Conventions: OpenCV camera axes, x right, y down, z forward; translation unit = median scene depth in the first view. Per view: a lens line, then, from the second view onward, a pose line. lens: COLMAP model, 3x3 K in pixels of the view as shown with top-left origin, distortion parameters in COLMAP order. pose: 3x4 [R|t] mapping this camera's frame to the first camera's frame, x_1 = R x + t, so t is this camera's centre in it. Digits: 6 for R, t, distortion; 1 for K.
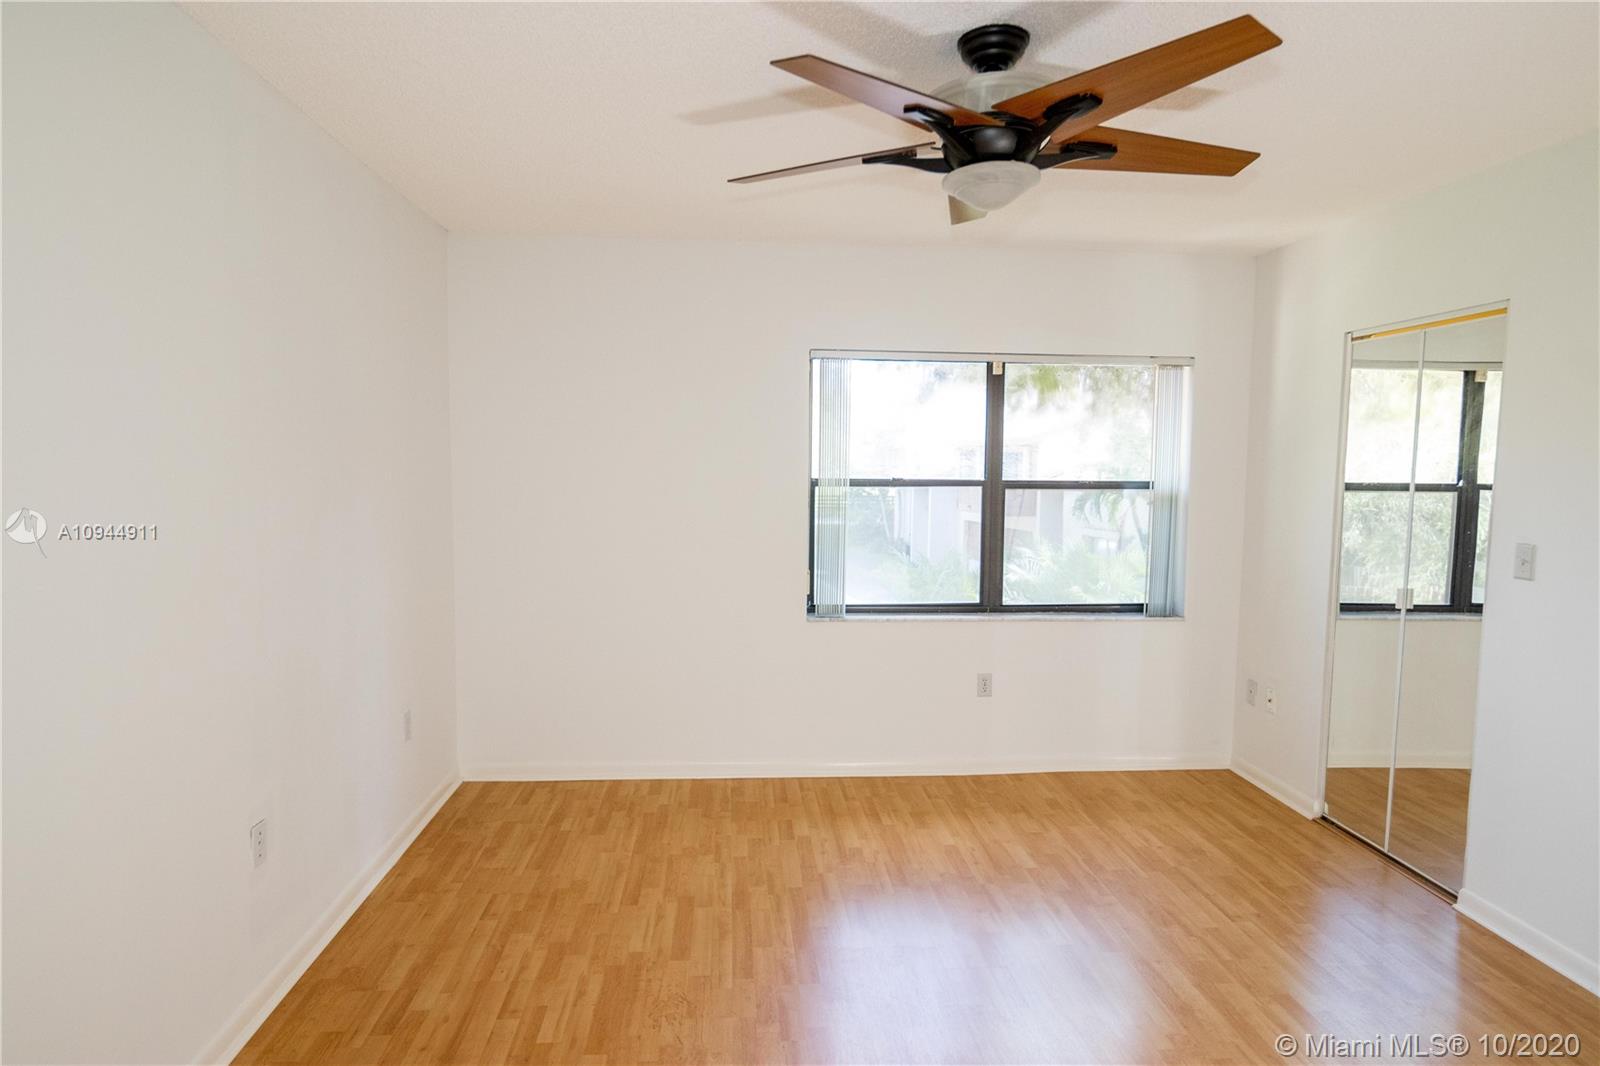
lens RADIAL K [[897.5, 0, 796.4], [0, 897.5, 536.5], [0, 0, 1]] dist [-0.005348, 0.010590]
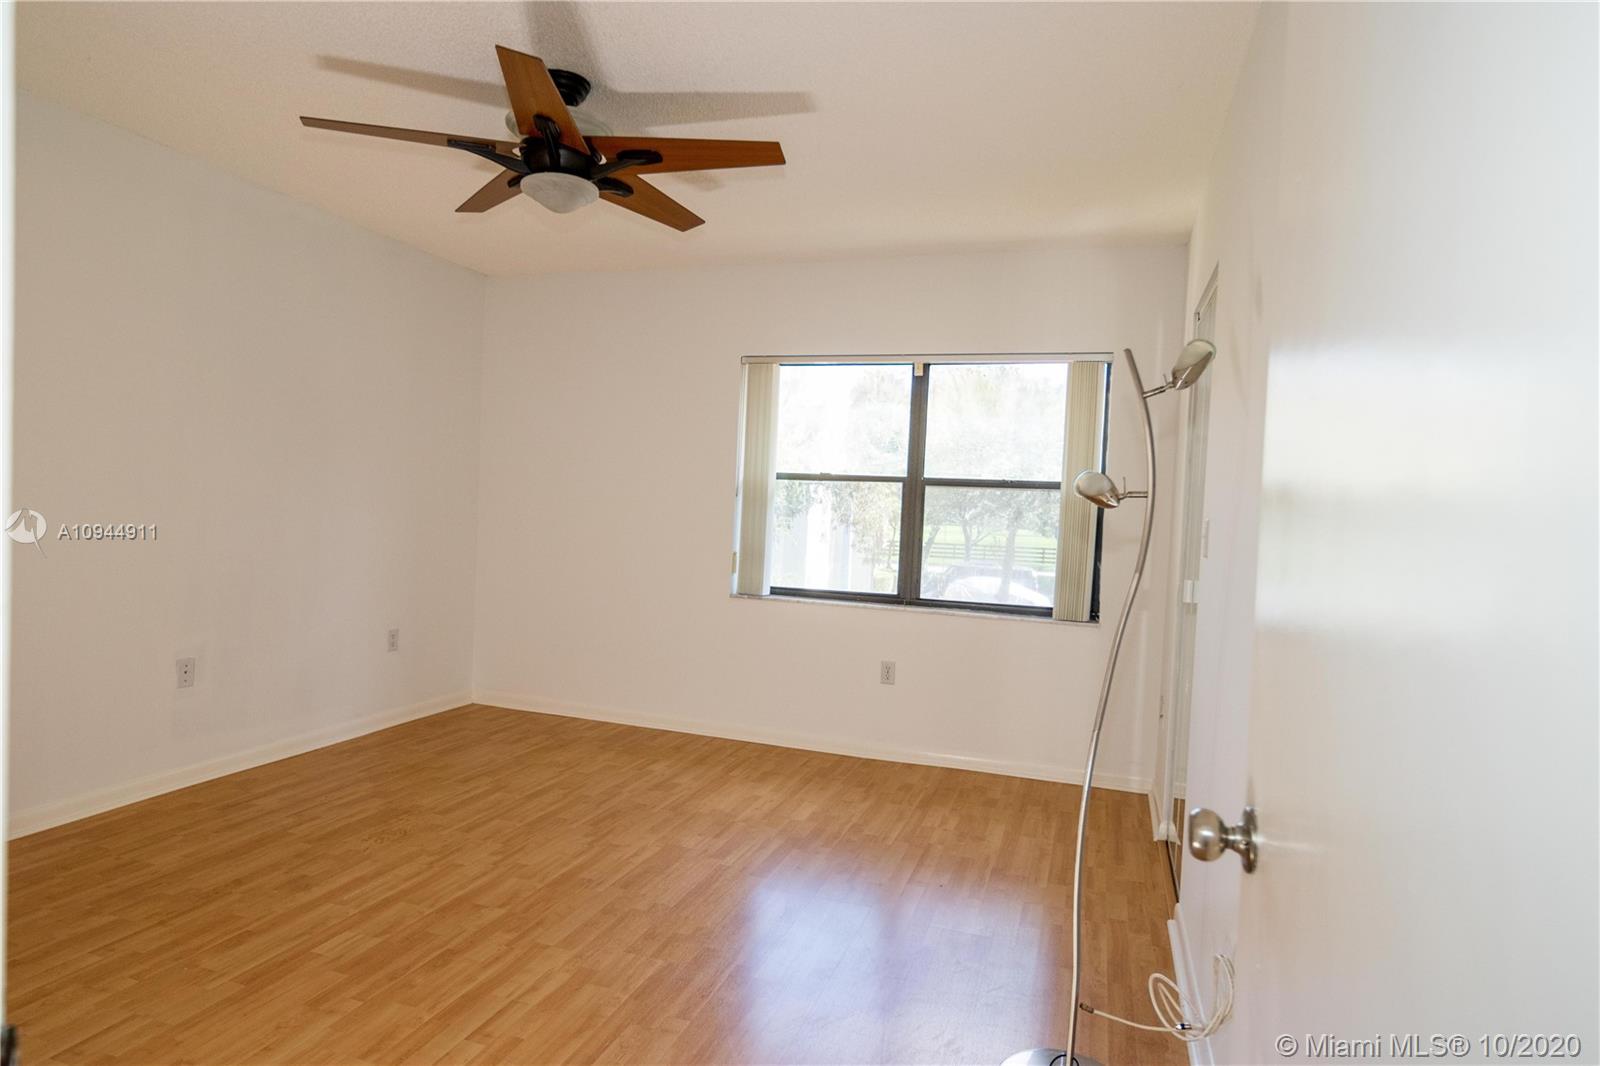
lens RADIAL K [[897.5, 0, 796.4], [0, 897.5, 536.5], [0, 0, 1]] dist [-0.005348, 0.010590]
pose [[0.920499, 0.044524, -0.388199, 0.532341], [-0.067127, 0.996736, -0.044852, 0.065436], [0.384935, 0.067345, 0.920483, -0.004343]]
